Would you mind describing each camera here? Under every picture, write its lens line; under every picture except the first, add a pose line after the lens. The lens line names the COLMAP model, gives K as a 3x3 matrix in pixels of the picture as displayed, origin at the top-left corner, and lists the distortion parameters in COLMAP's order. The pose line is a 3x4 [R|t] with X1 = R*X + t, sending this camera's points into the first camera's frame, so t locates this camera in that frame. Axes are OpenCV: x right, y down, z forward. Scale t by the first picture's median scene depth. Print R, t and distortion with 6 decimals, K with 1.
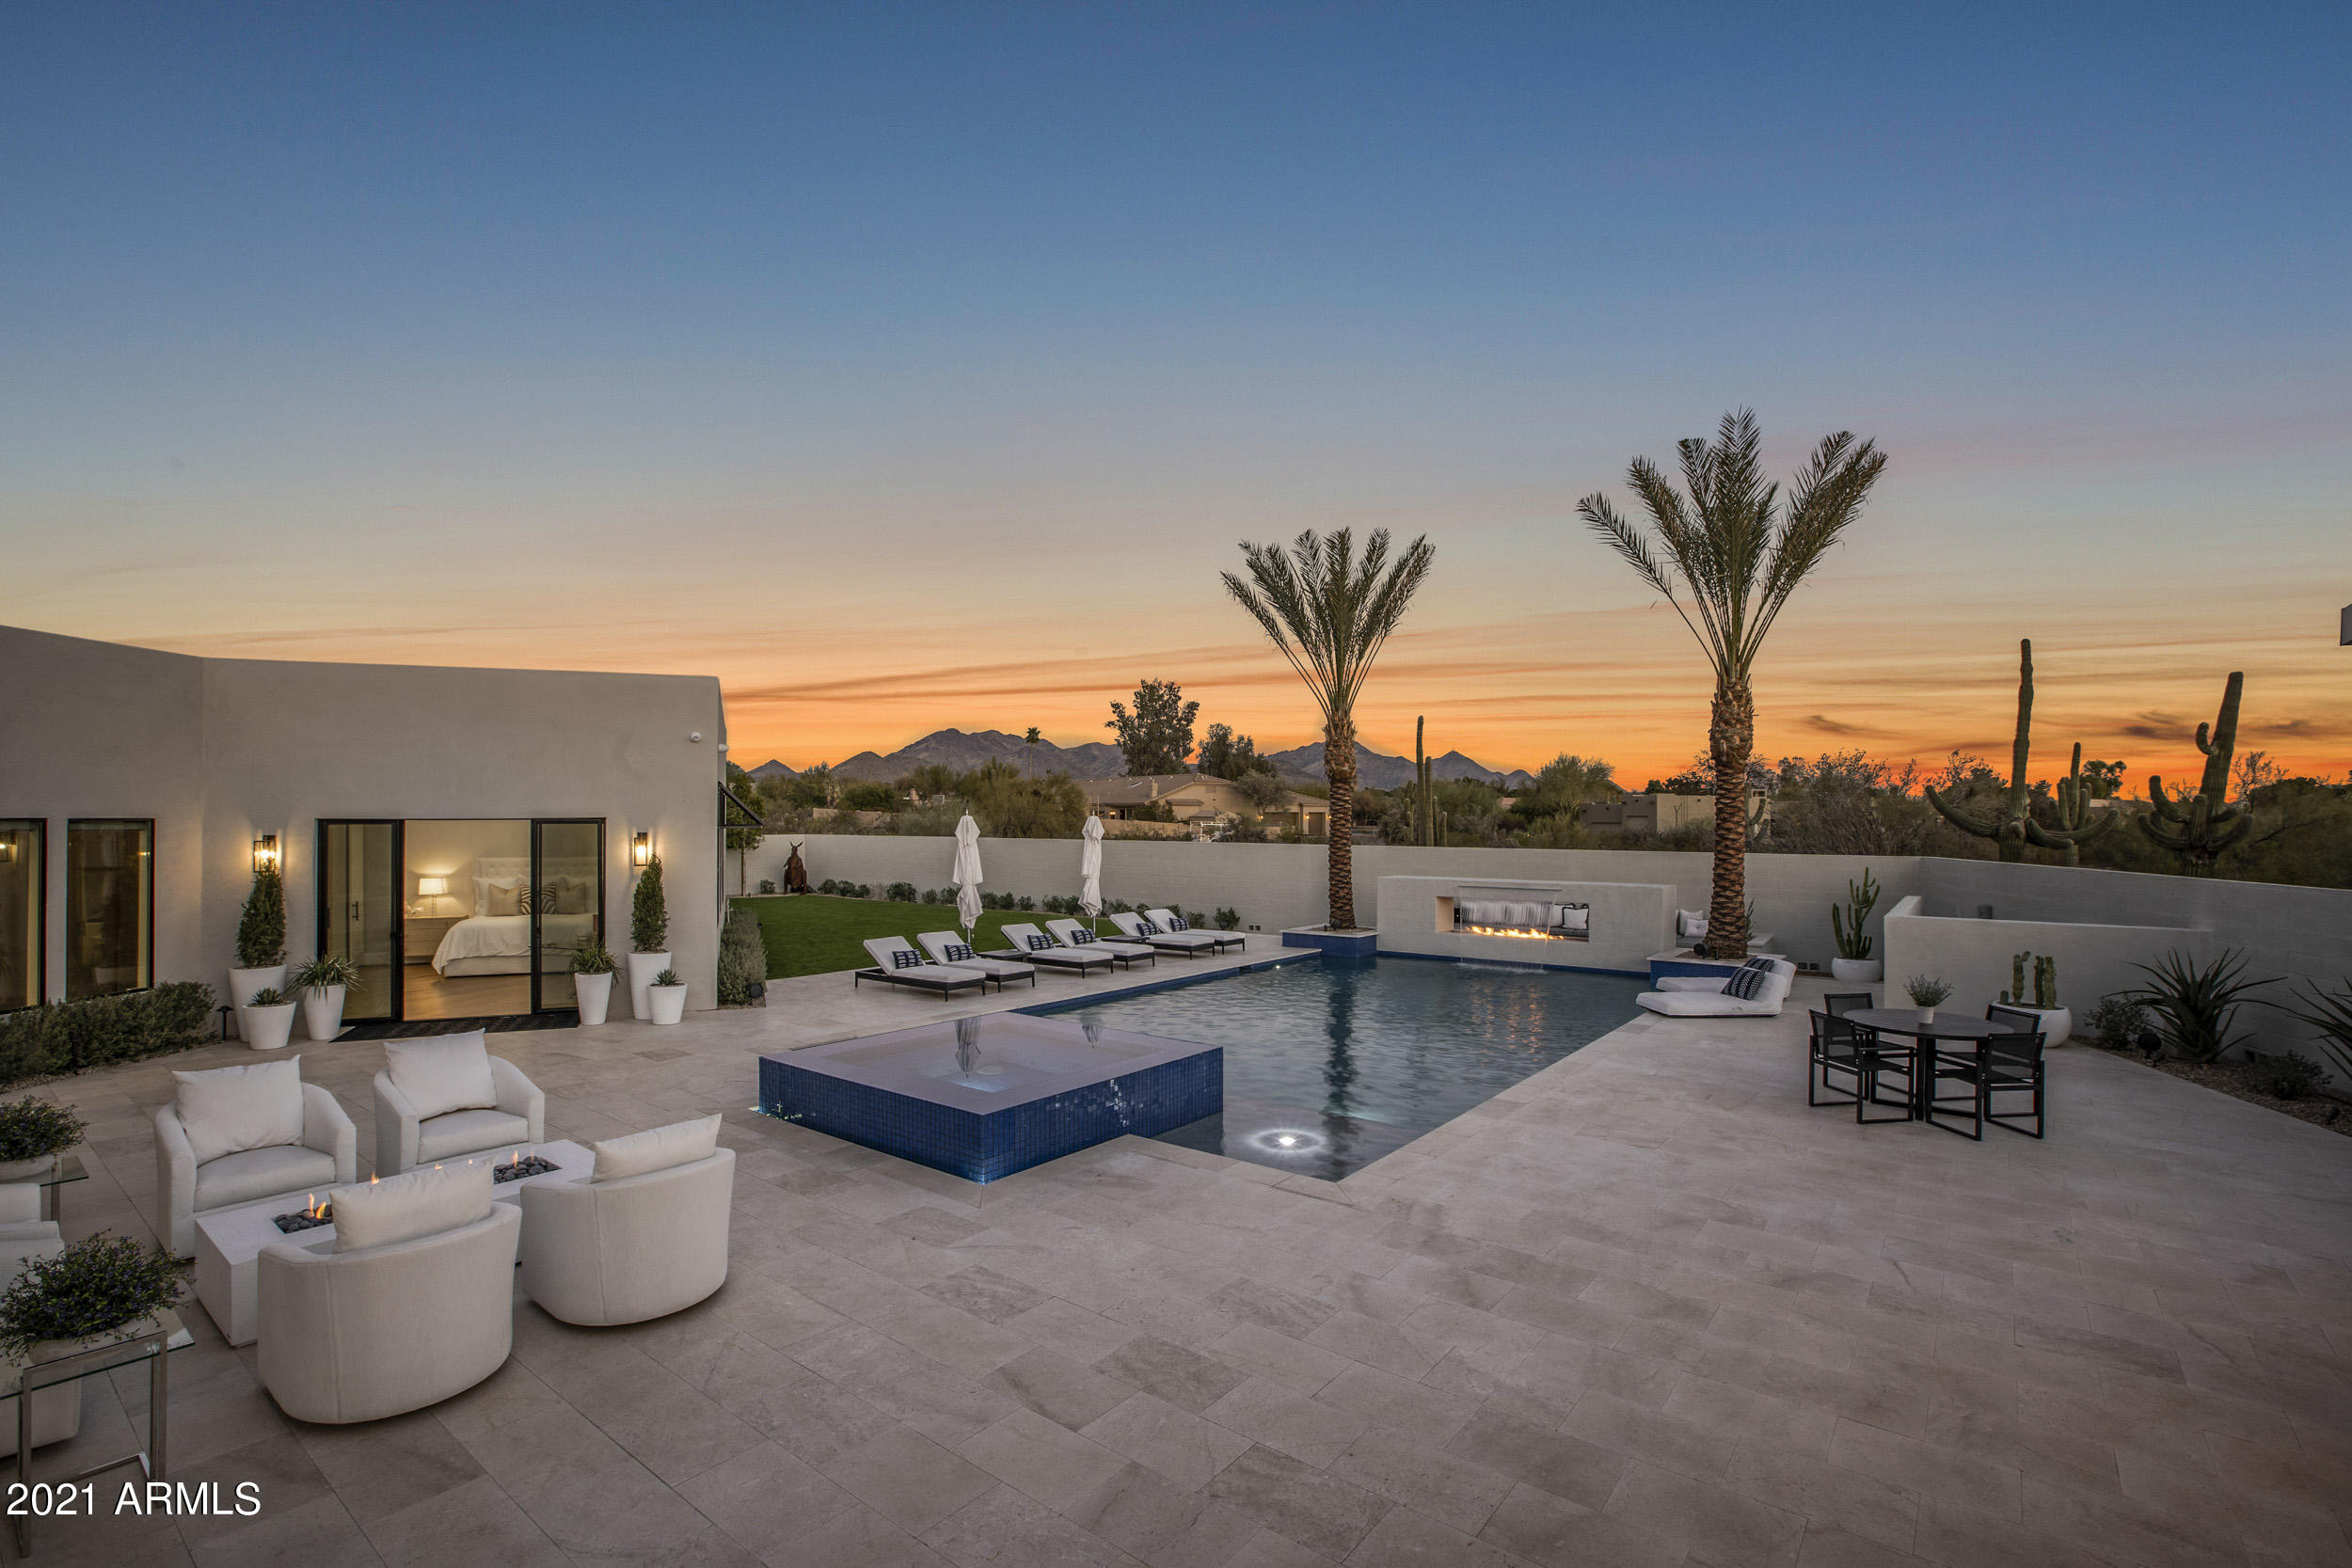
lens RADIAL K [[1084.2, 0, 1168.7], [0, 1084.2, 807.5], [0, 0, 1]] dist [-0.057581, 0.023700]
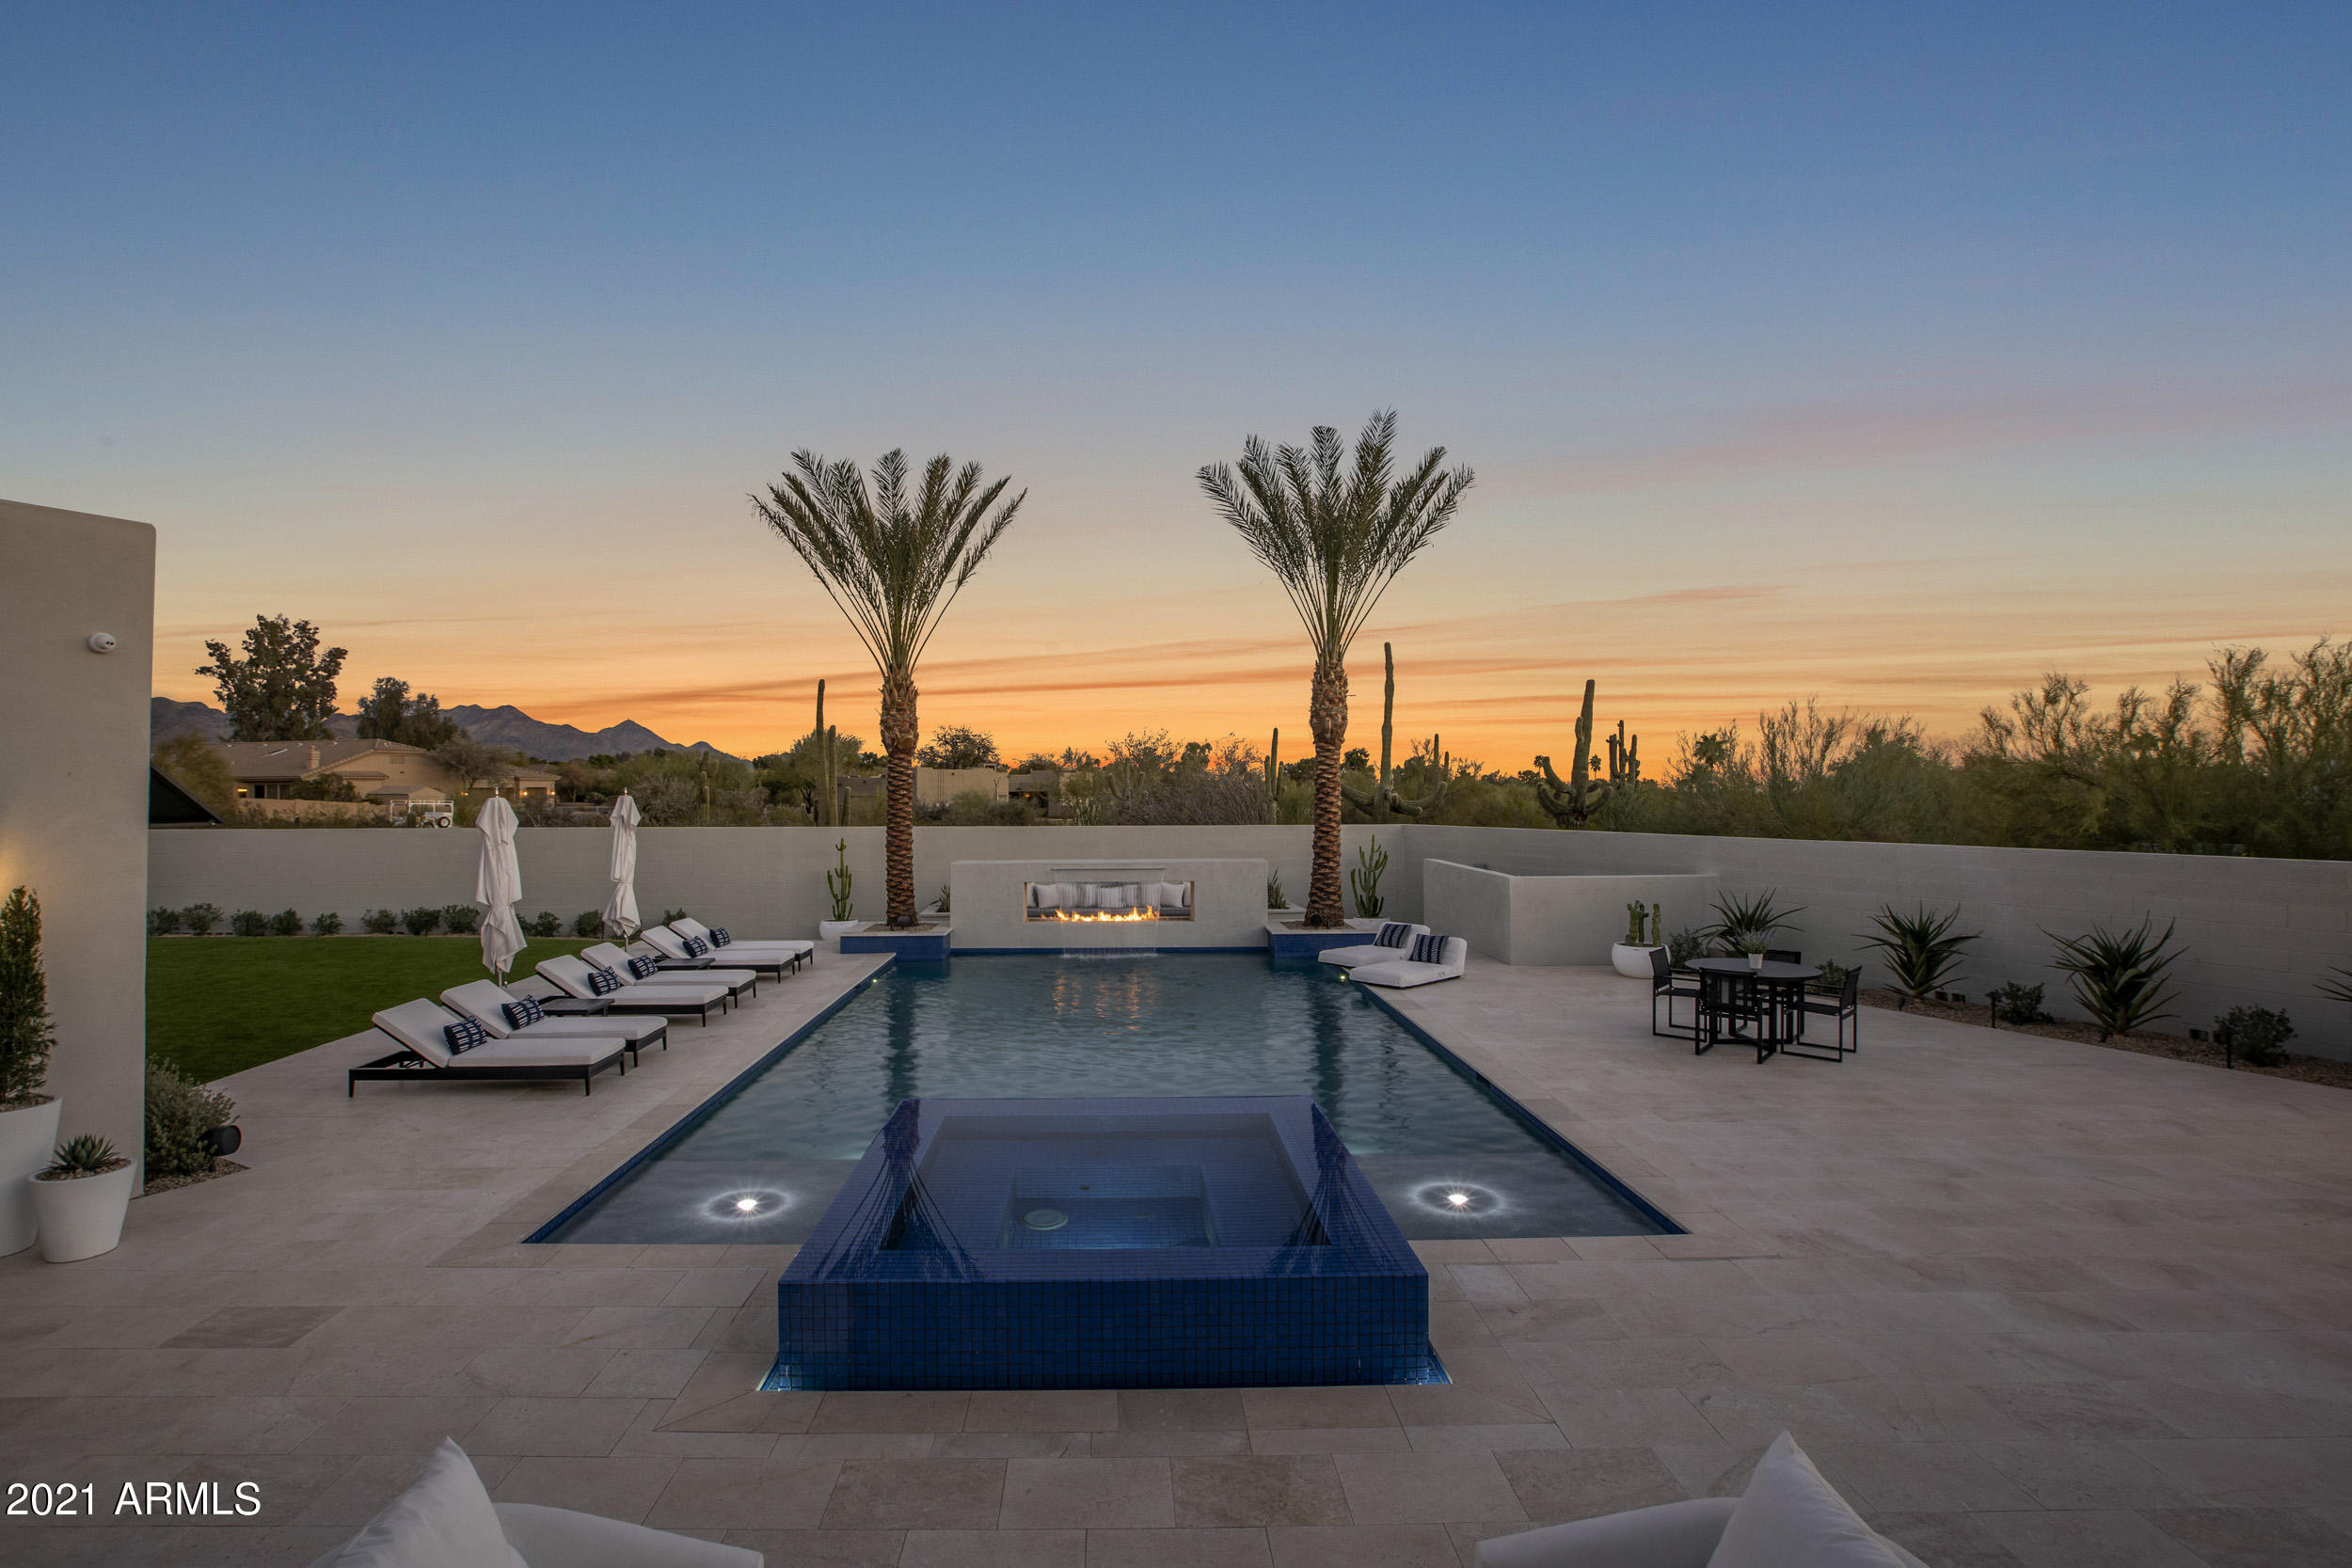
lens RADIAL K [[1116.3, 0, 1113.8], [0, 1116.3, 770.8], [0, 0, 1]] dist [-0.058800, 0.026329]
pose [[0.780256, 0.004000, 0.625448, -0.347657], [0.001936, 0.999959, -0.008809, -0.002503], [-0.625458, 0.008084, 0.780216, 0.293384]]
